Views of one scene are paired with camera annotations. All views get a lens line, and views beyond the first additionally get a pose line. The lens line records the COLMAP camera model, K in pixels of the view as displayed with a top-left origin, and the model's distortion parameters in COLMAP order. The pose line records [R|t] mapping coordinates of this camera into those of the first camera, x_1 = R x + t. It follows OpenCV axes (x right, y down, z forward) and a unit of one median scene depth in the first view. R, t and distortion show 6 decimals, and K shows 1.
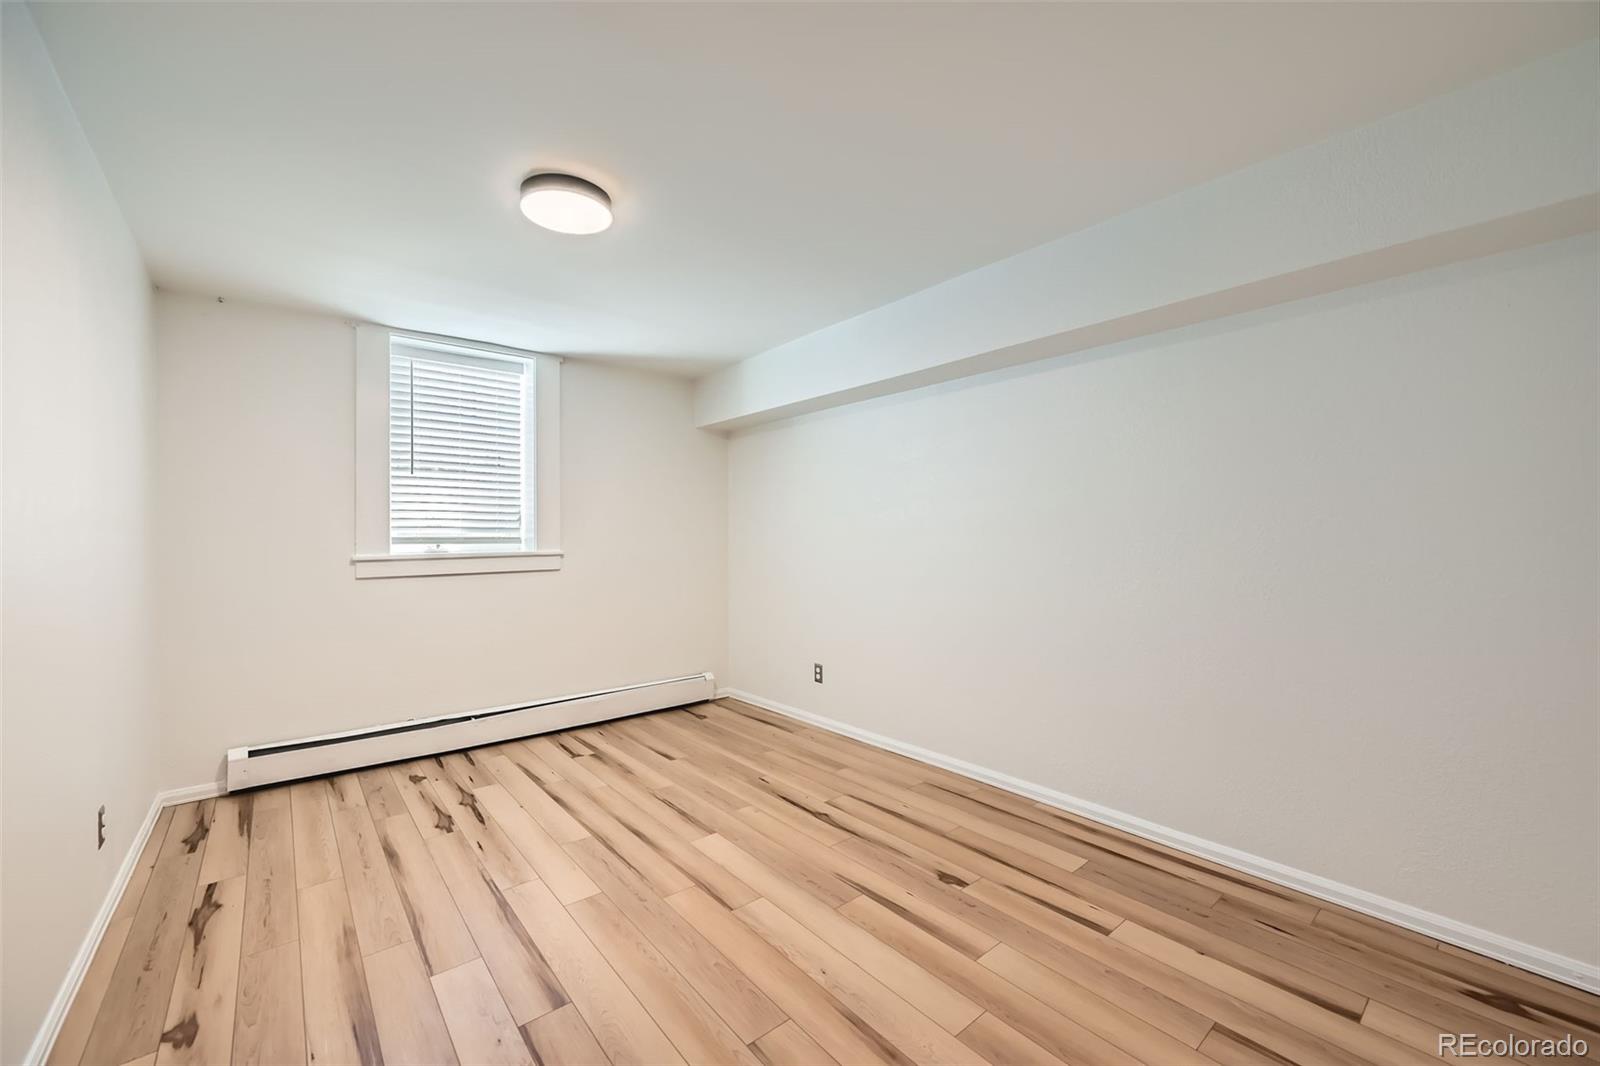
lens RADIAL K [[648.9, 0, 800.0], [0, 648.9, 533.0], [0, 0, 1]] dist [-0.001804, 0.000353]
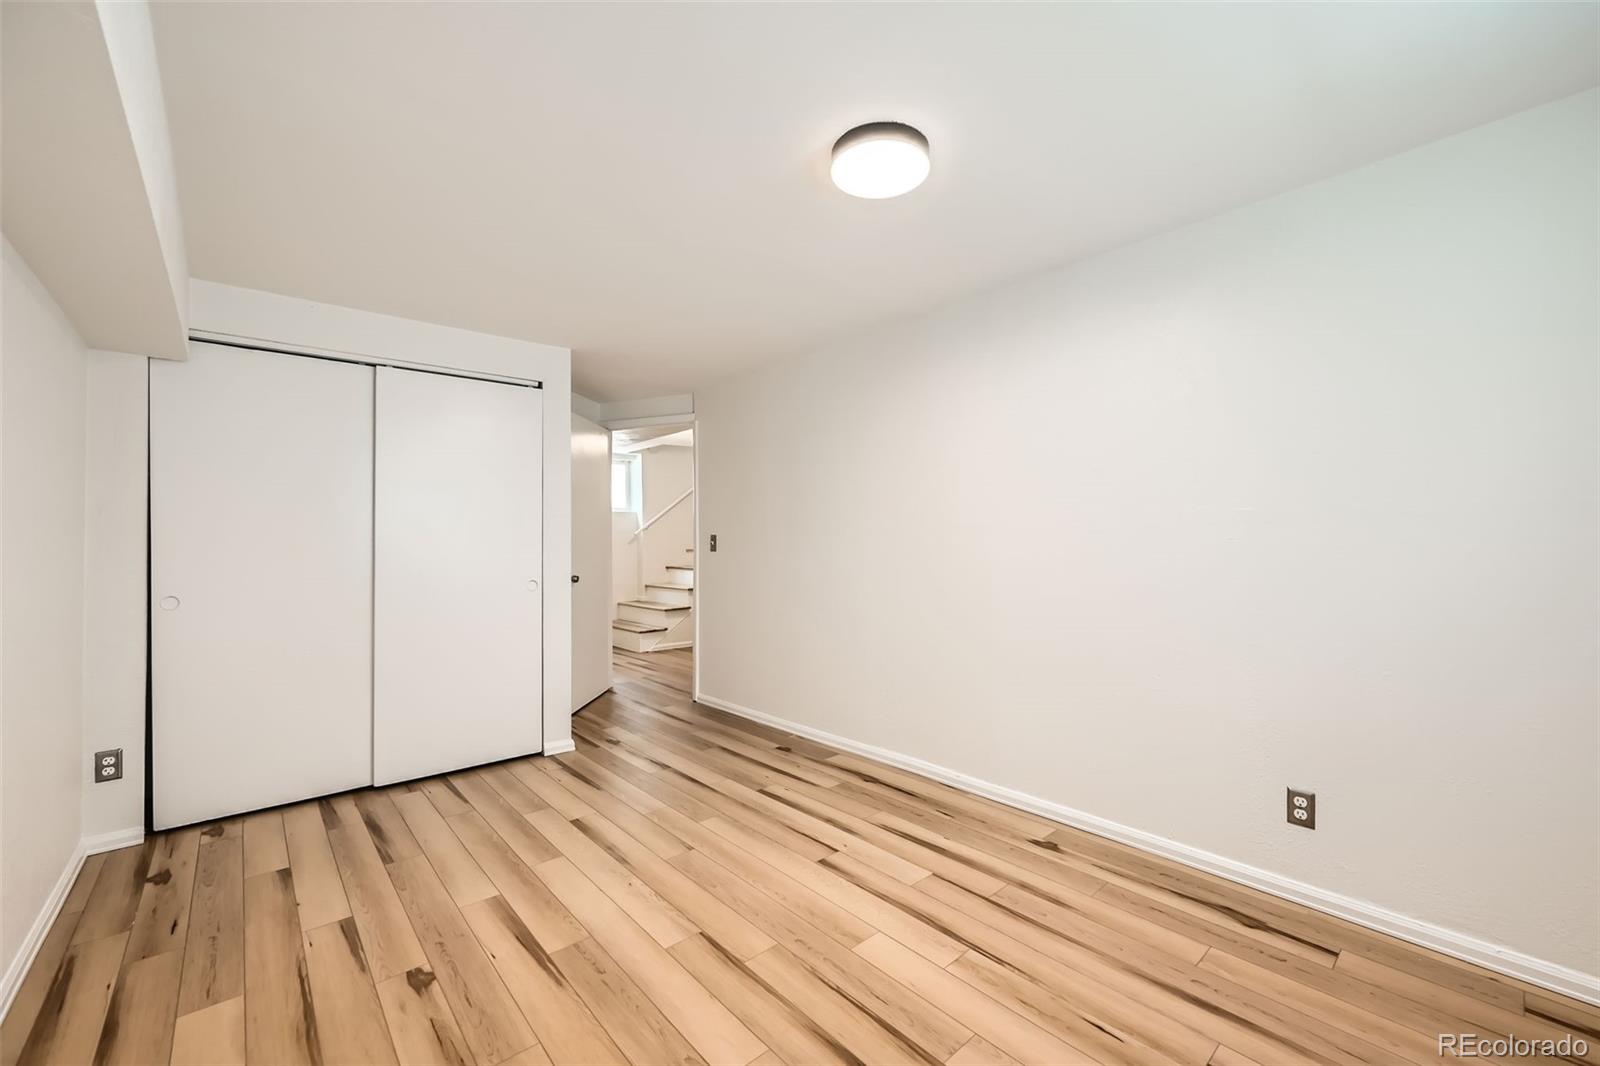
lens RADIAL K [[648.9, 0, 800.0], [0, 648.9, 533.0], [0, 0, 1]] dist [-0.001804, 0.000353]
pose [[-0.999543, 0.014686, -0.026408, -0.245578], [0.015210, 0.999689, -0.019779, 0.016881], [0.026109, -0.020172, -0.999456, 2.062369]]
